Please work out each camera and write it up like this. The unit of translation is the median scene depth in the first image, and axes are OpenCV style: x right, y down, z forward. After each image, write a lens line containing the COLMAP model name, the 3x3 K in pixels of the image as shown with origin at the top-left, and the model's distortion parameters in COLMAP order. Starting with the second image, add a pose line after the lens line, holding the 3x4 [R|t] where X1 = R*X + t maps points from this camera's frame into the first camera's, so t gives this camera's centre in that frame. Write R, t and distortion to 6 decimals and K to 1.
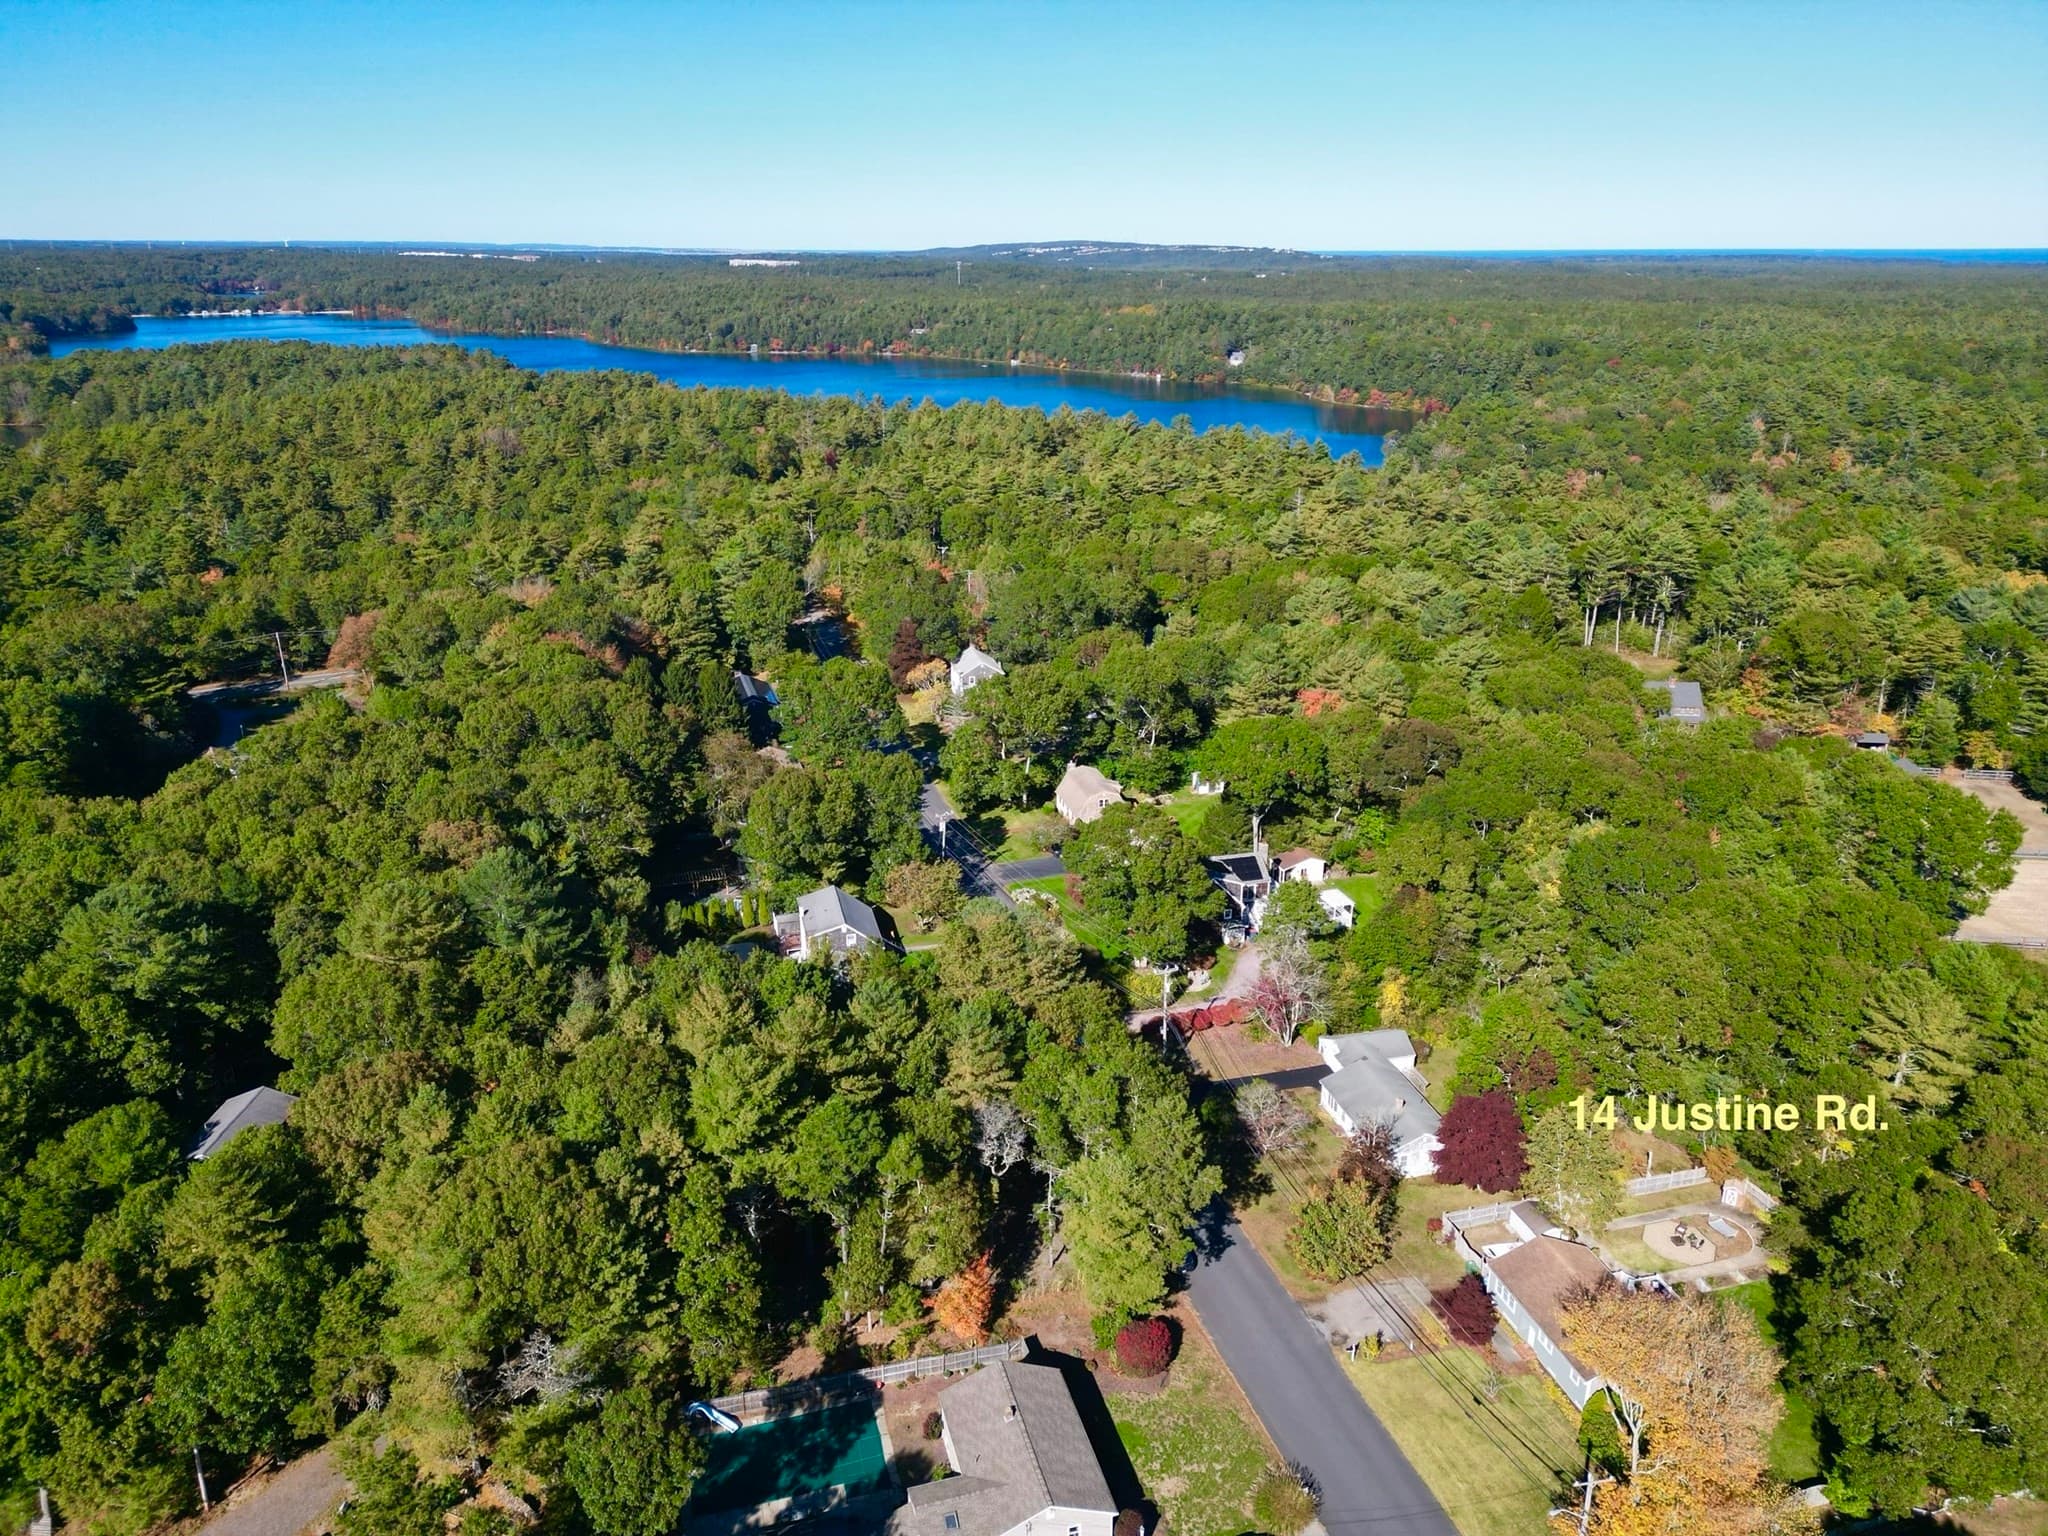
lens RADIAL K [[1445.6, 0, 1015.1], [0, 1445.6, 769.7], [0, 0, 1]] dist [0.067567, -0.060412]
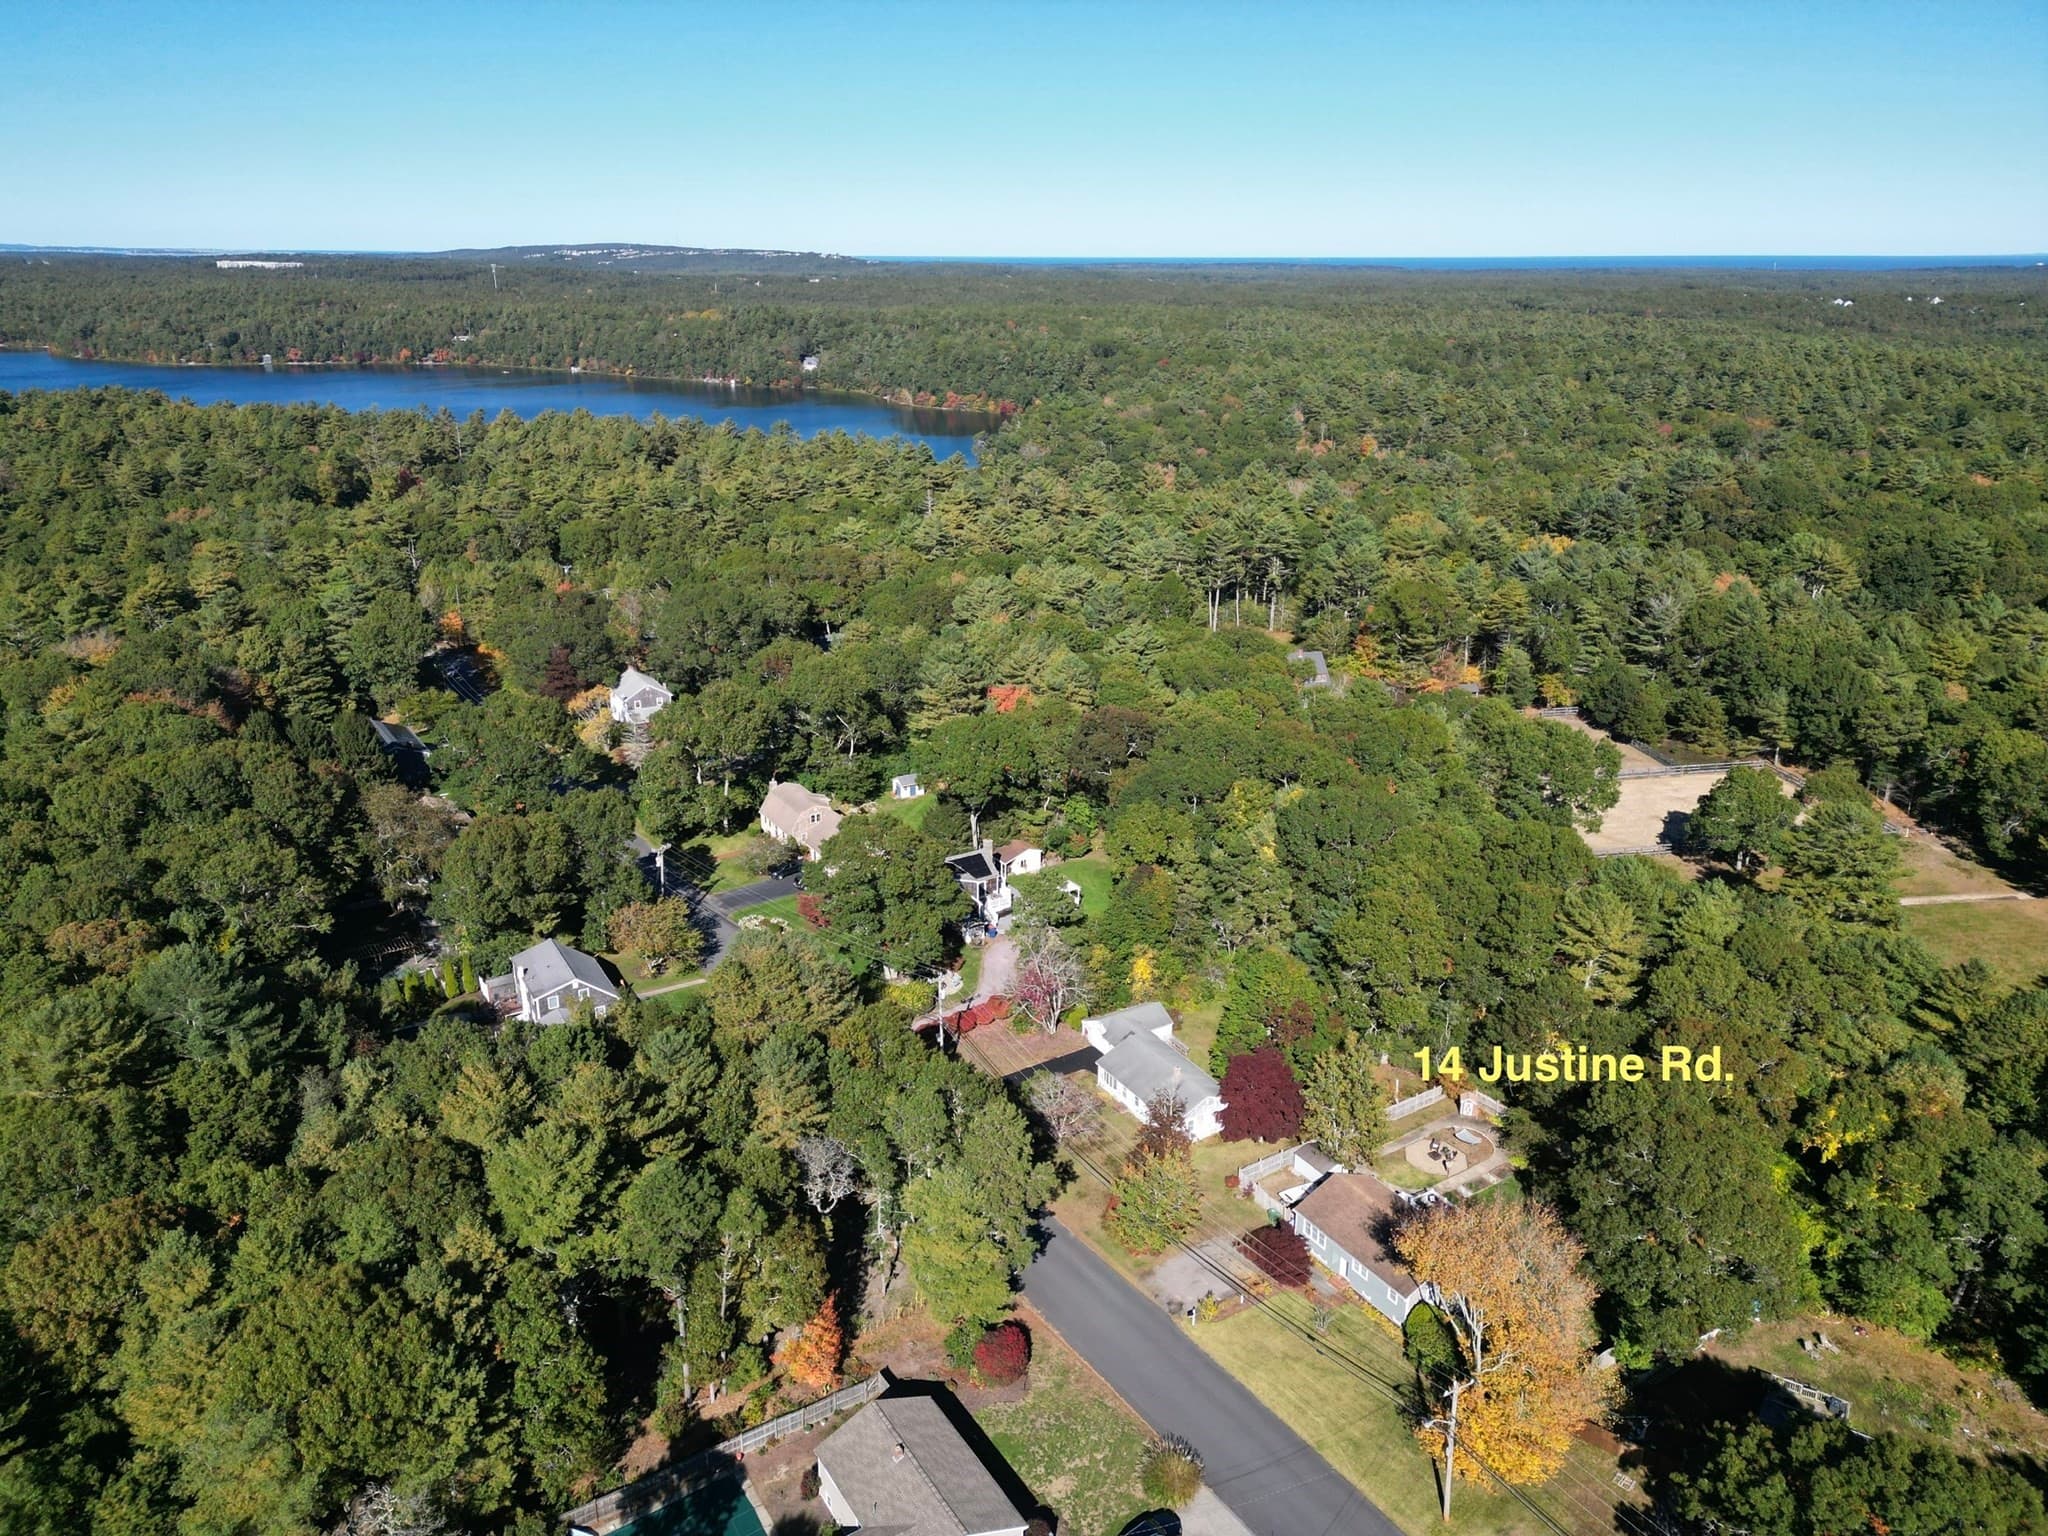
lens RADIAL K [[1447.3, 0, 1024.0], [0, 1447.3, 768.0], [0, 0, 1]] dist [0.071509, -0.068593]
pose [[0.955047, -0.098480, 0.279621, -0.078076], [0.099672, 0.994970, 0.009990, -0.006589], [-0.279198, 0.018330, 0.960059, 0.017978]]
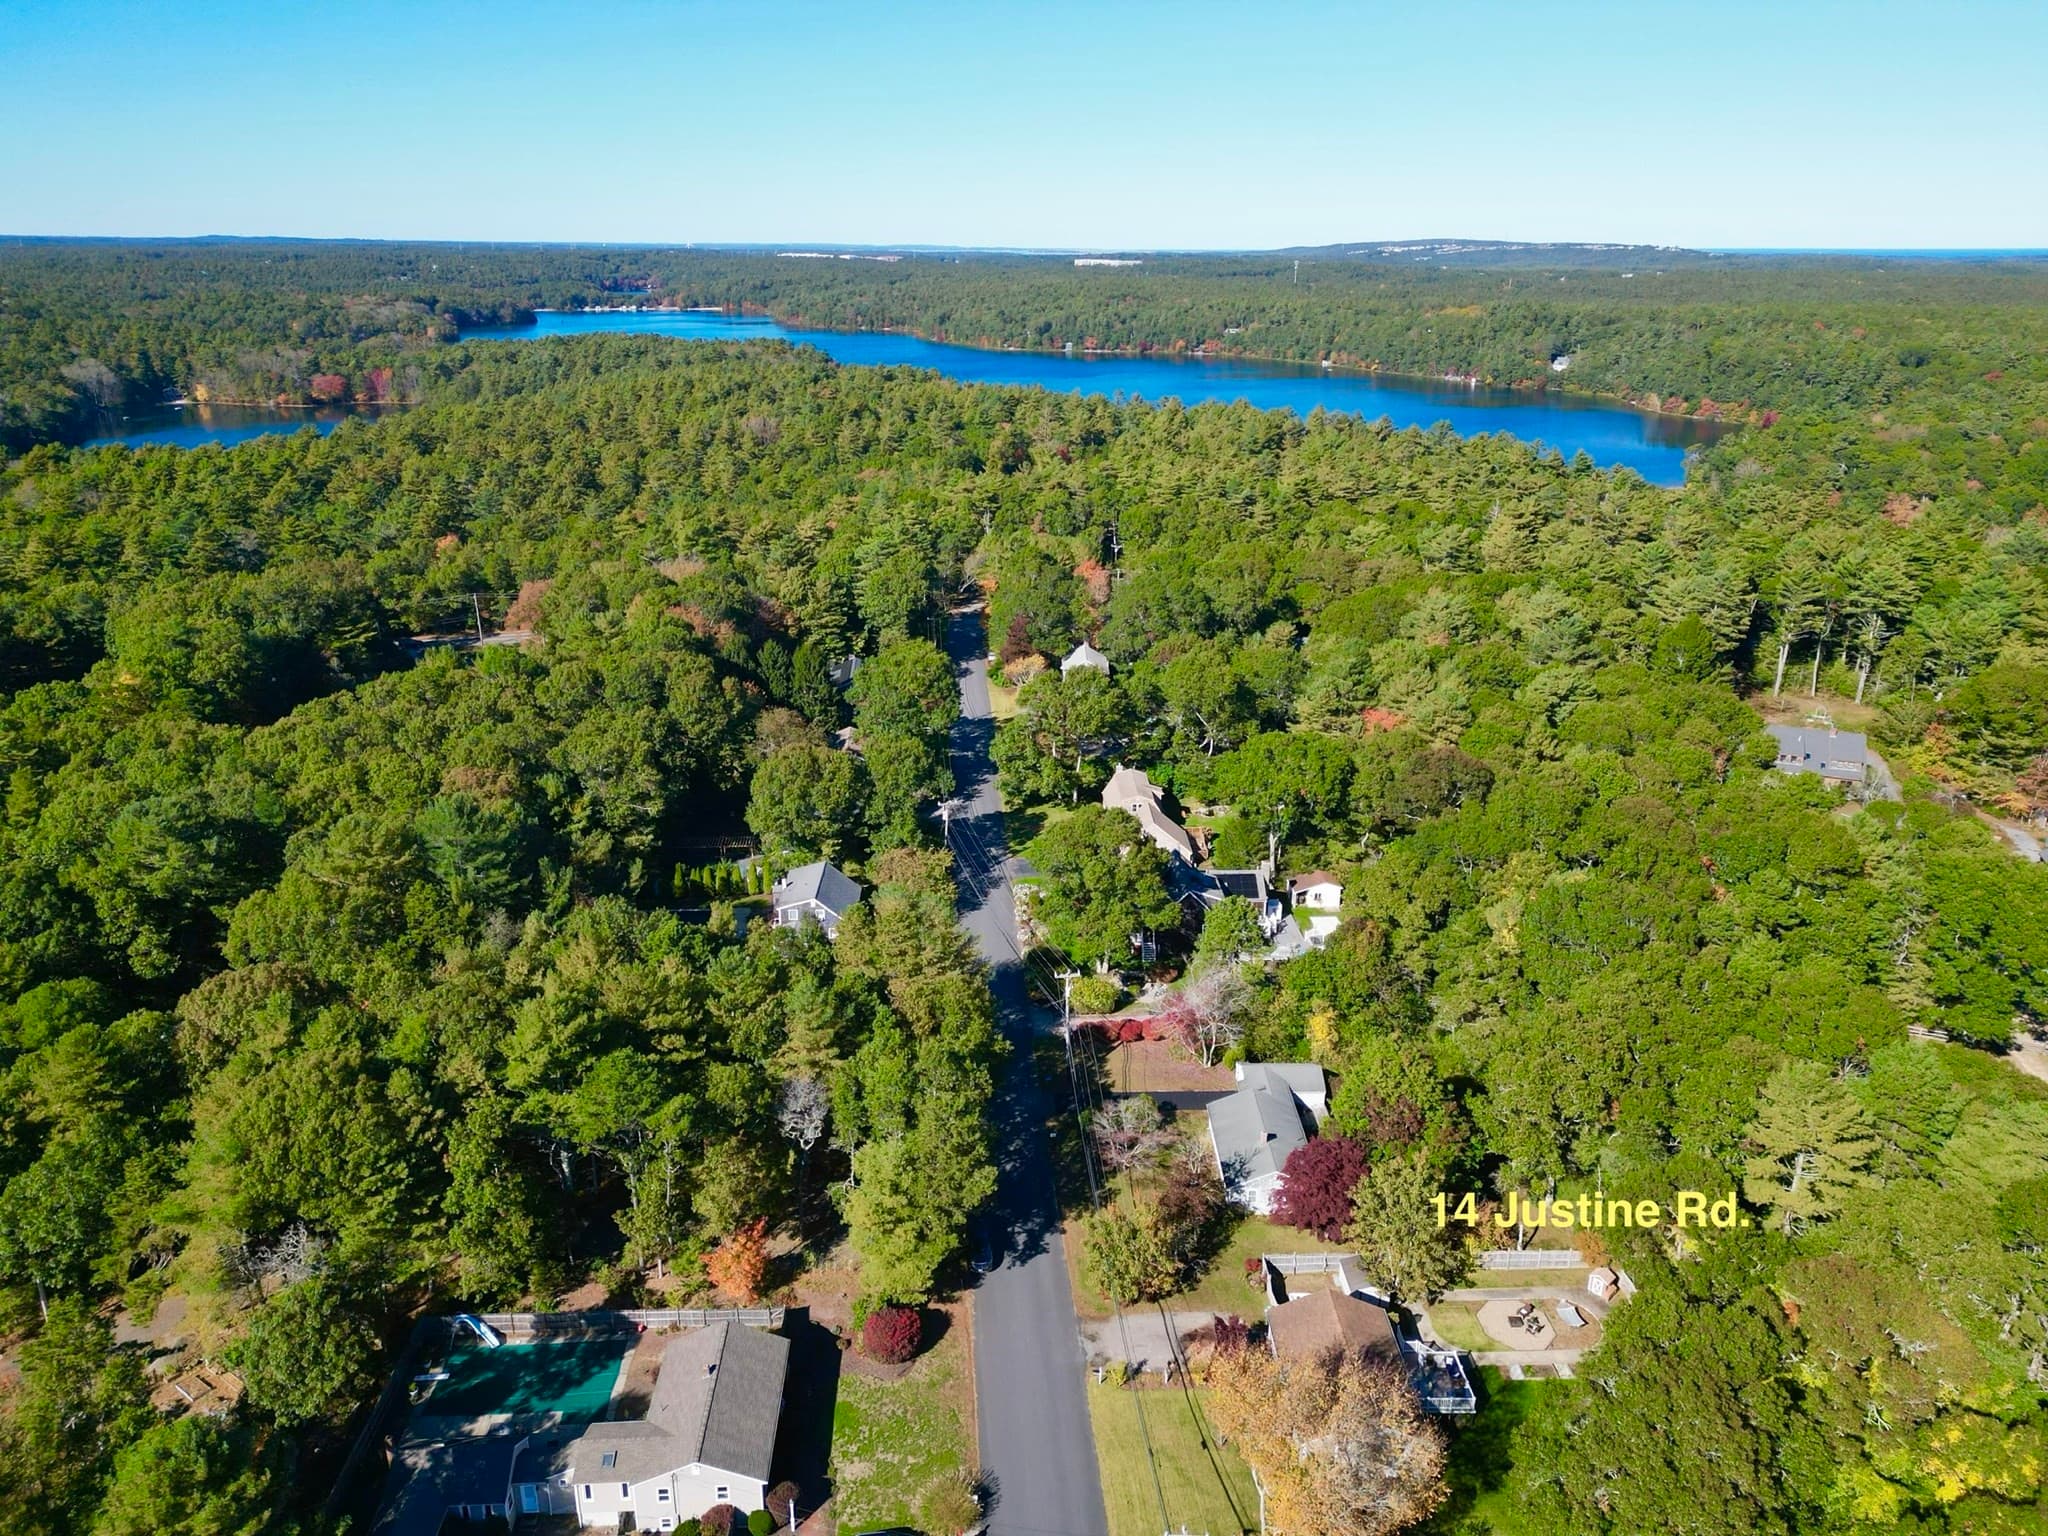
lens RADIAL K [[1445.6, 0, 1015.1], [0, 1445.6, 769.7], [0, 0, 1]] dist [0.067567, -0.060412]
pose [[0.972057, 0.081346, -0.220202, 0.206560], [-0.081310, 0.996646, 0.009244, -0.005478], [0.220215, 0.008919, 0.975411, 0.018136]]
